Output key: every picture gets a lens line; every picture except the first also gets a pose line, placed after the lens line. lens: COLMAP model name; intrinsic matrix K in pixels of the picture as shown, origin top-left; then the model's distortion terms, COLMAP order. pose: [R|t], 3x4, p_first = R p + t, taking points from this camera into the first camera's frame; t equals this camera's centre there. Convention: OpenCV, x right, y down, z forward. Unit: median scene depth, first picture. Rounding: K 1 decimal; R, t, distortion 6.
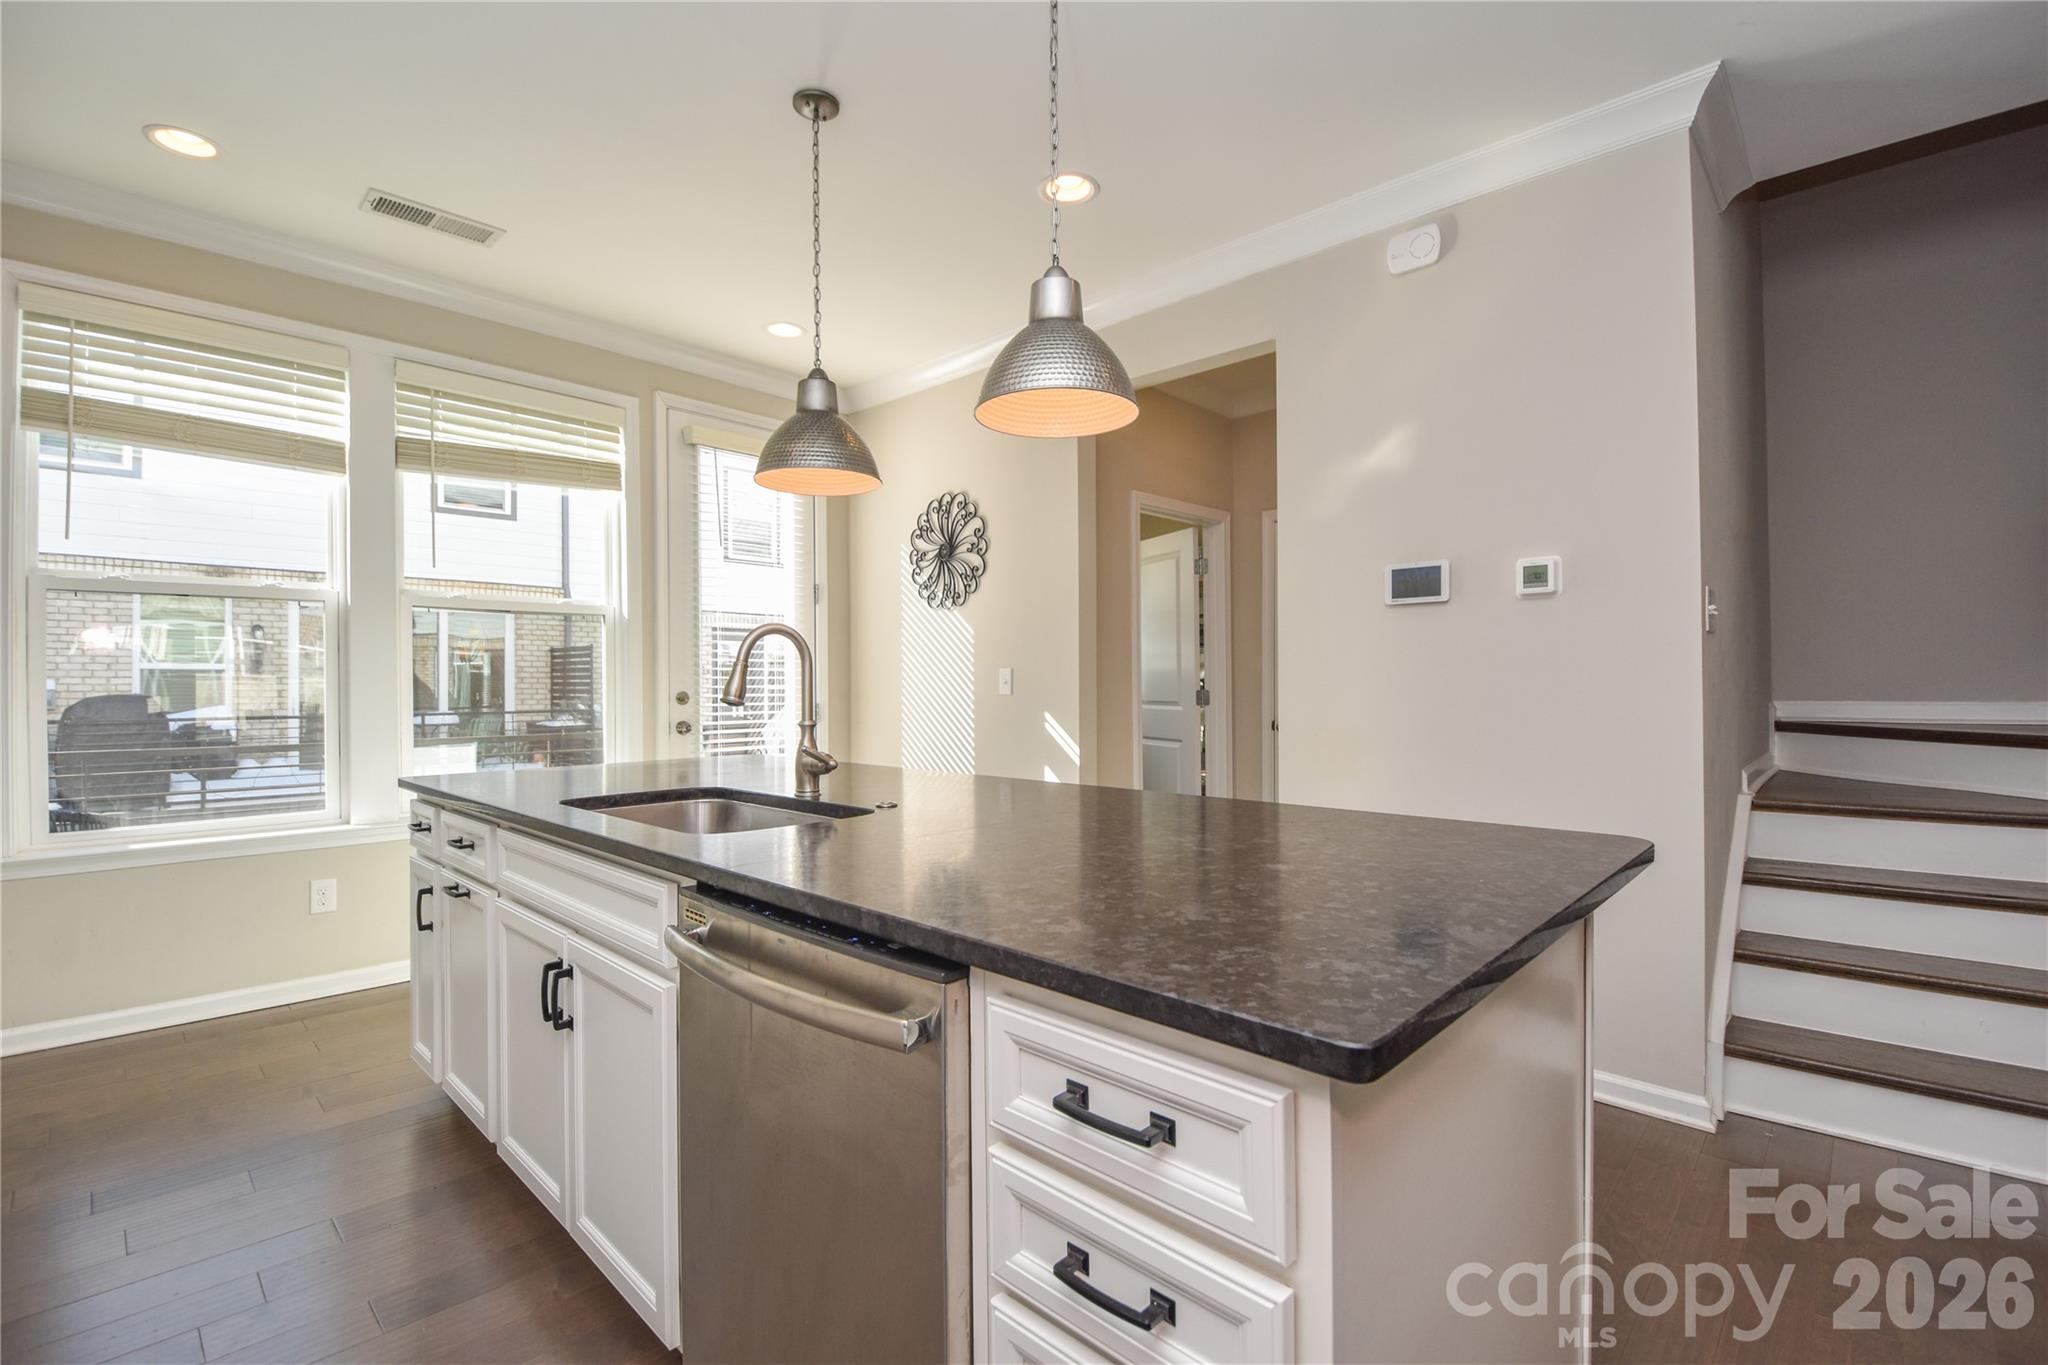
lens RADIAL K [[902.8, 0, 1031.4], [0, 902.8, 682.1], [0, 0, 1]] dist [0.004636, -0.002285]
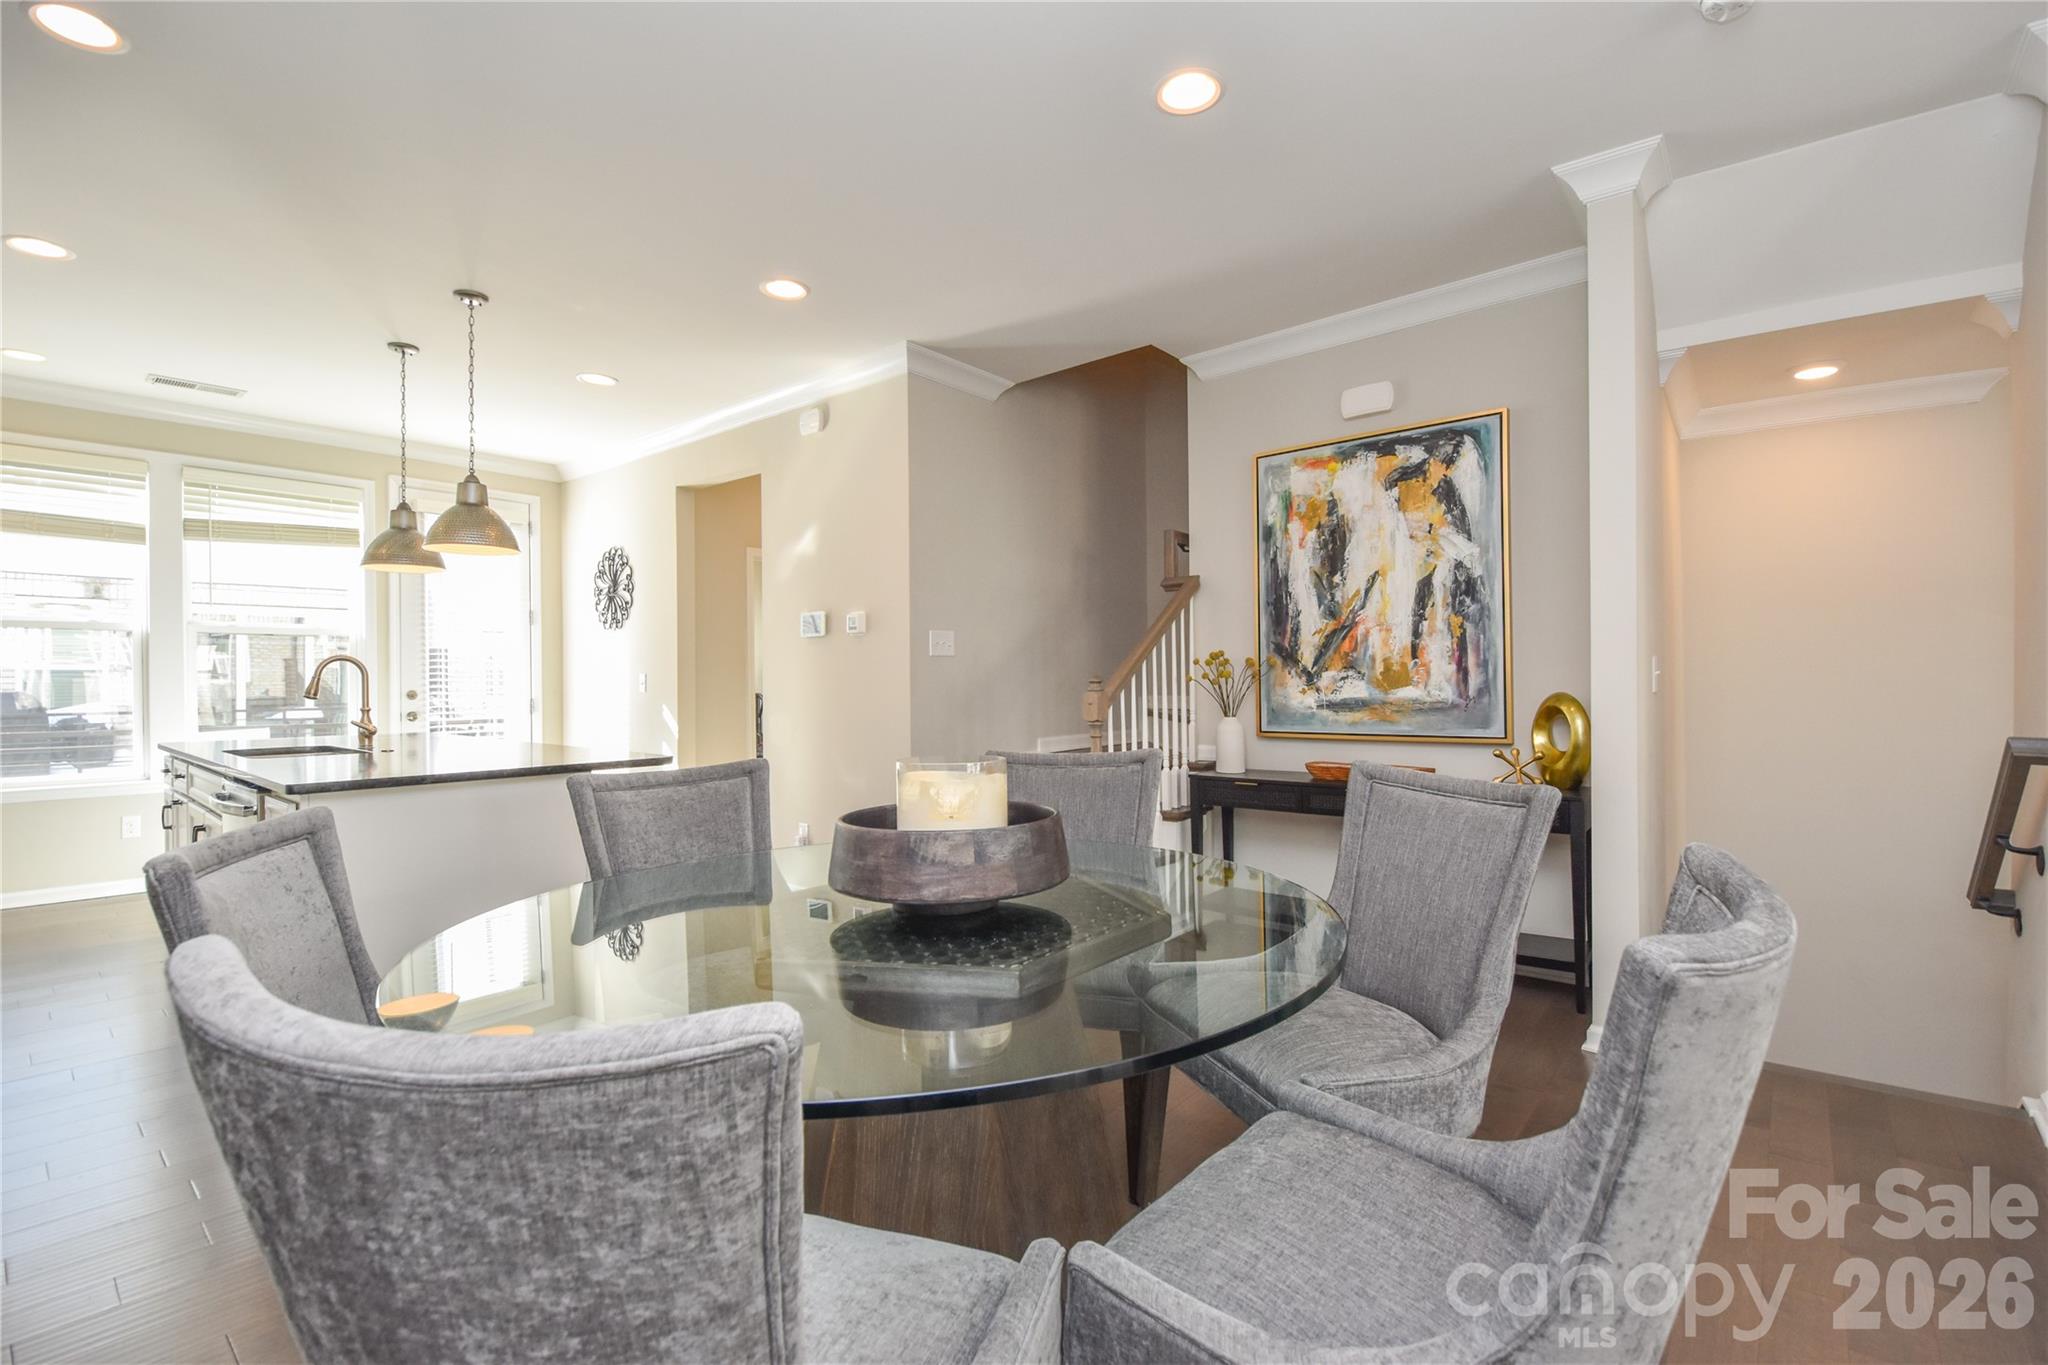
lens RADIAL K [[902.8, 0, 1016.2], [0, 902.8, 681.9], [0, 0, 1]] dist [0.004636, -0.002285]
pose [[0.998842, -0.002126, 0.048062, 0.506537], [0.001811, 0.999977, 0.006584, -0.010299], [-0.048075, -0.006490, 0.998823, -0.469188]]
